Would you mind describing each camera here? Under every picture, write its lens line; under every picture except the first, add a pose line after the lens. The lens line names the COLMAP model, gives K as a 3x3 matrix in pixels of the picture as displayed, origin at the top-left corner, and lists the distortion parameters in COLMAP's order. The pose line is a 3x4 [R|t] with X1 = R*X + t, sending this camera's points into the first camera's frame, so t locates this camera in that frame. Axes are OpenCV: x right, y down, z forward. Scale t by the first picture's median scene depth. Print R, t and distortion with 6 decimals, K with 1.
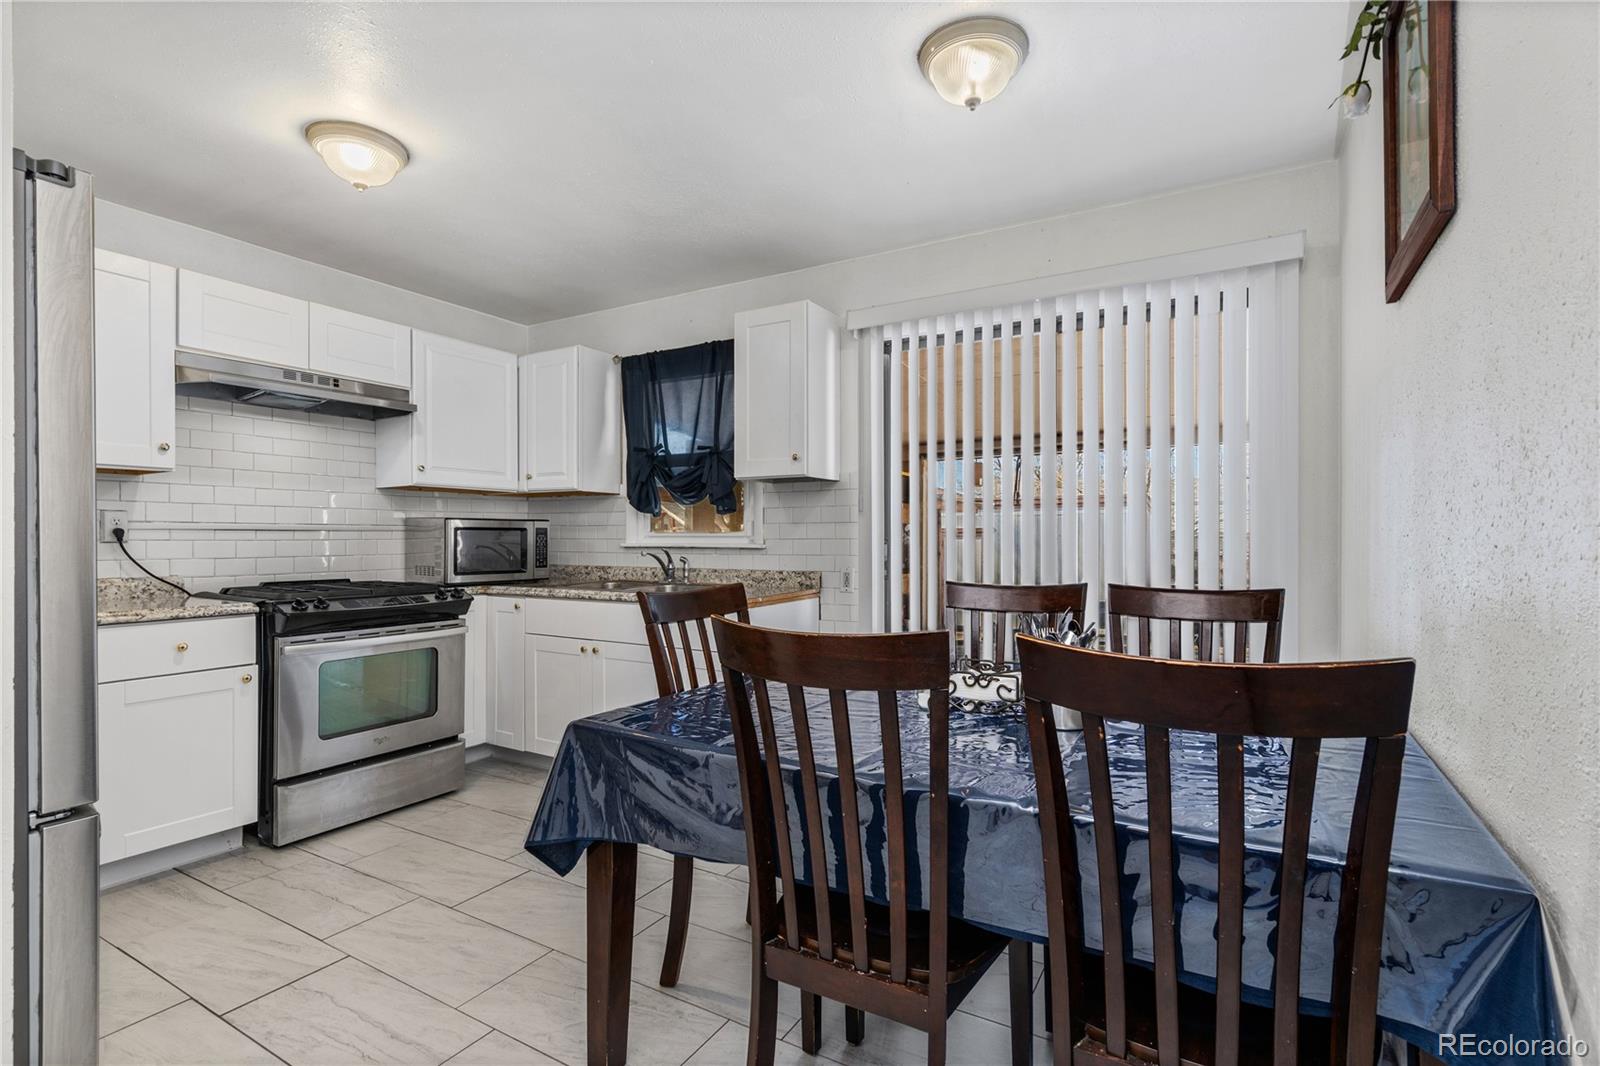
lens RADIAL K [[742.3, 0, 800.1], [0, 742.3, 535.1], [0, 0, 1]] dist [0.000369, -0.000026]
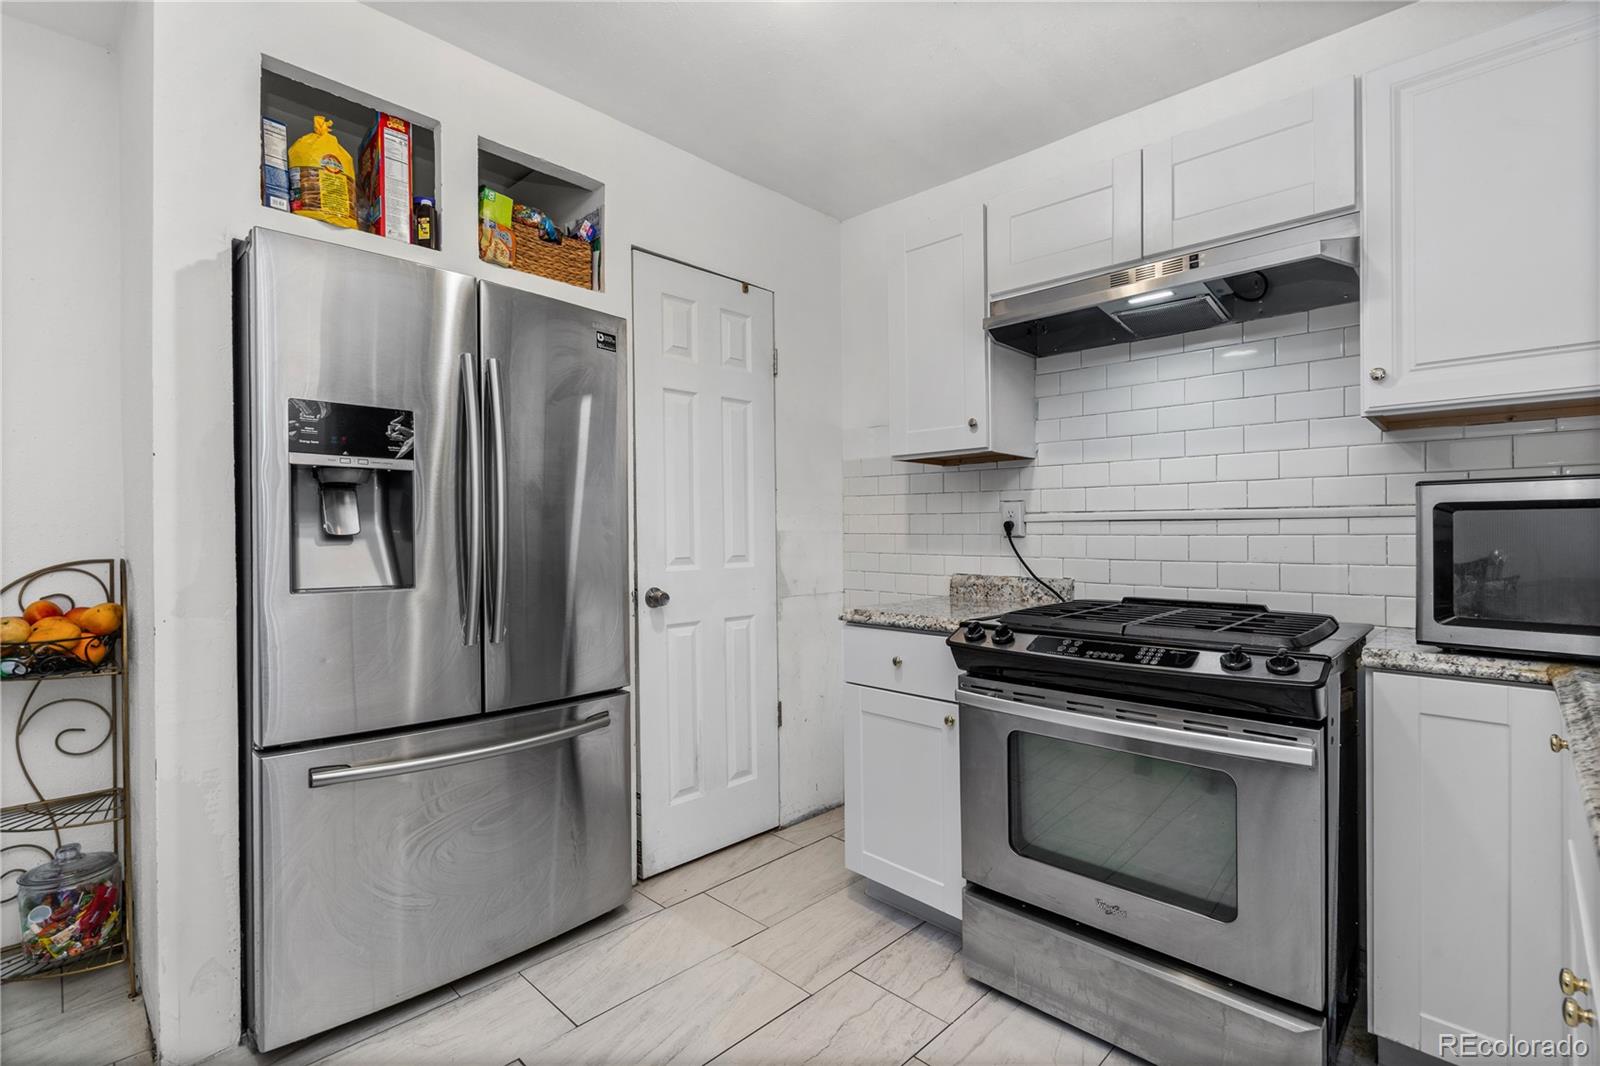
lens RADIAL K [[742.3, 0, 796.7], [0, 742.3, 534.8], [0, 0, 1]] dist [0.000369, -0.000026]
pose [[-0.246489, 0.004853, -0.969133, 0.009869], [0.006841, 0.999971, 0.003267, 0.002482], [0.969121, -0.005825, -0.246515, 0.891524]]
